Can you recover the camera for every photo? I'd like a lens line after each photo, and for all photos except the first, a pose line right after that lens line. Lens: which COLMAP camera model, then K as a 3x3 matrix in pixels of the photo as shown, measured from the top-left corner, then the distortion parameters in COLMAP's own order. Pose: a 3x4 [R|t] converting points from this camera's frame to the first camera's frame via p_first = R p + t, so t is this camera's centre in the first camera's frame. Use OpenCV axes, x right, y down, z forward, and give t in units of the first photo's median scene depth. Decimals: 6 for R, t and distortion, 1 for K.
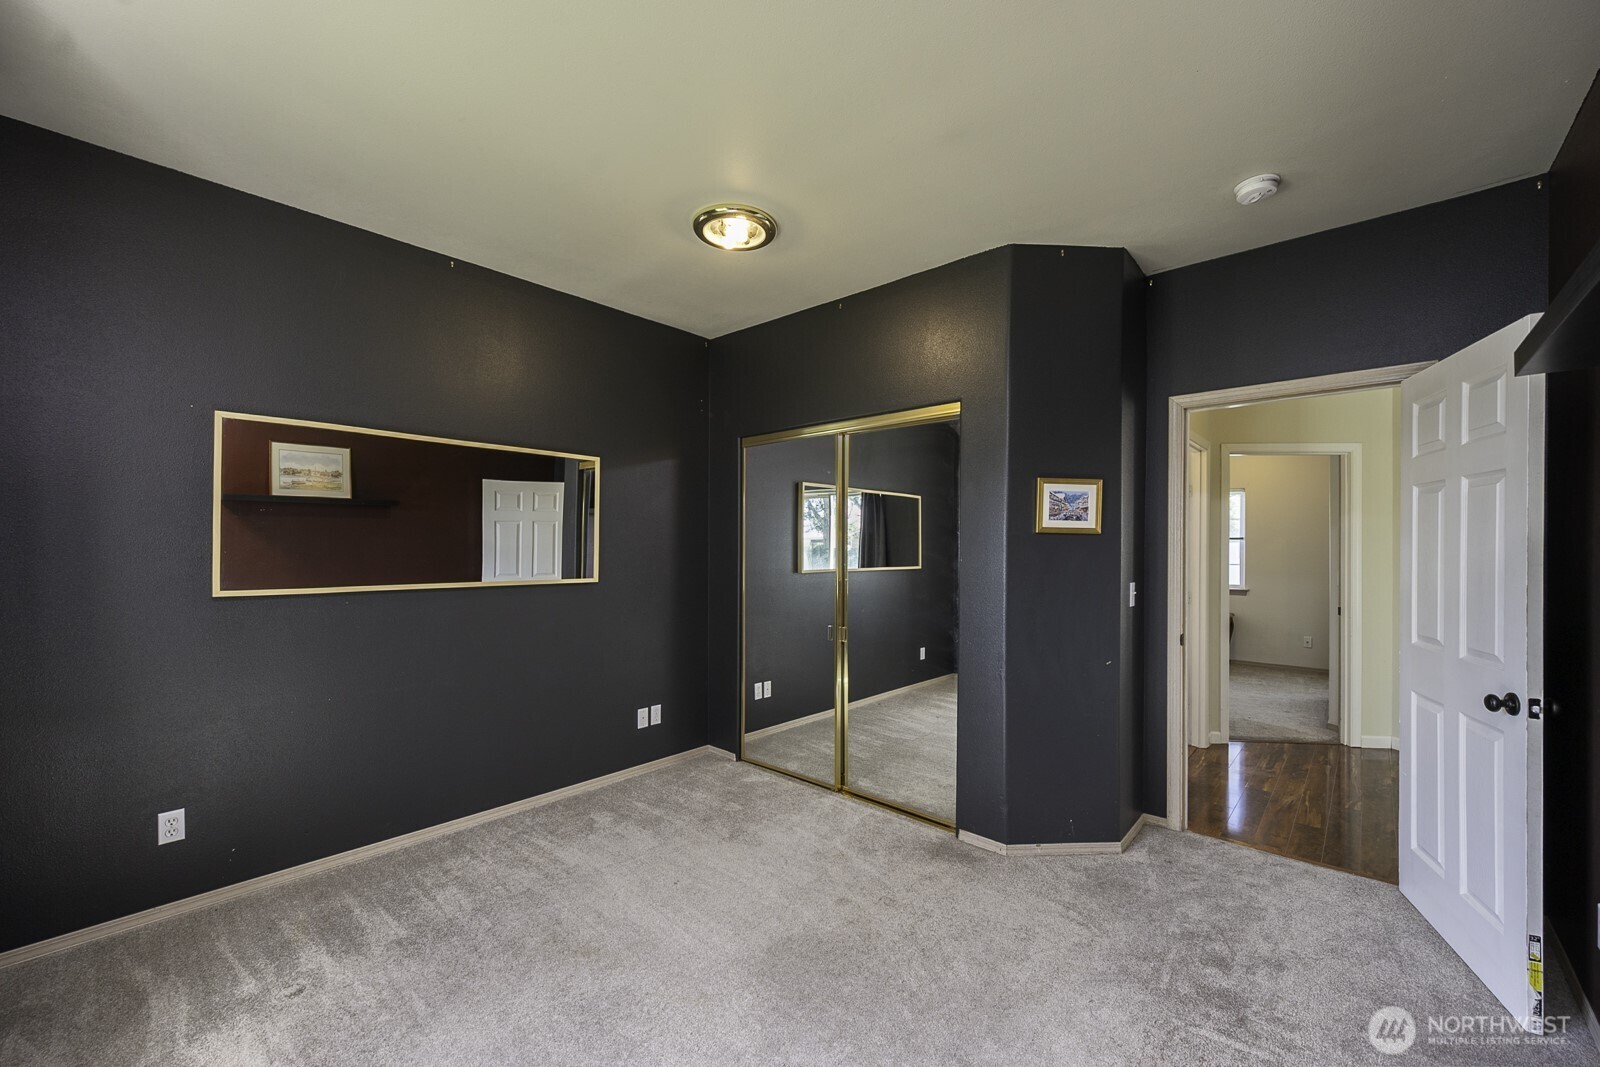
lens RADIAL K [[654.5, 0, 790.4], [0, 654.5, 532.9], [0, 0, 1]] dist [0.000329, 0.000815]
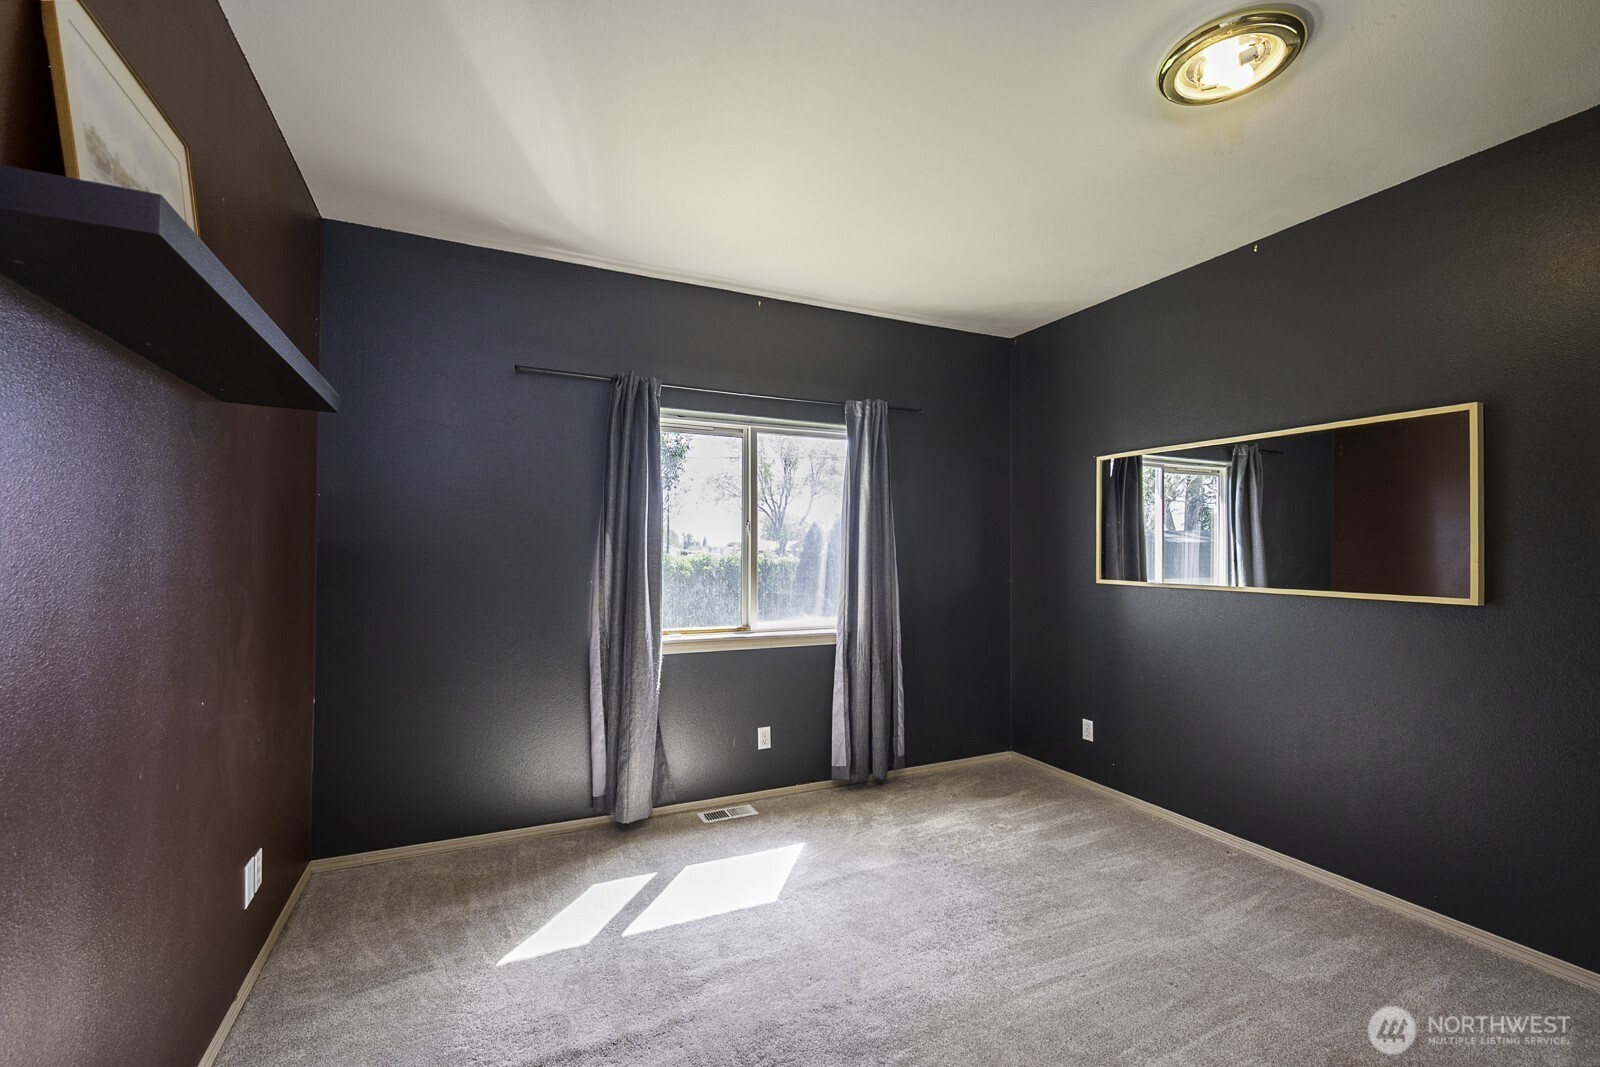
lens RADIAL K [[665.2, 0, 795.2], [0, 665.2, 534.1], [0, 0, 1]] dist [-0.003949, 0.000042]
pose [[-0.374269, -0.022614, -0.927044, 0.770681], [0.009179, 0.999563, -0.028089, 0.023272], [0.927275, -0.019022, -0.373898, 0.941163]]
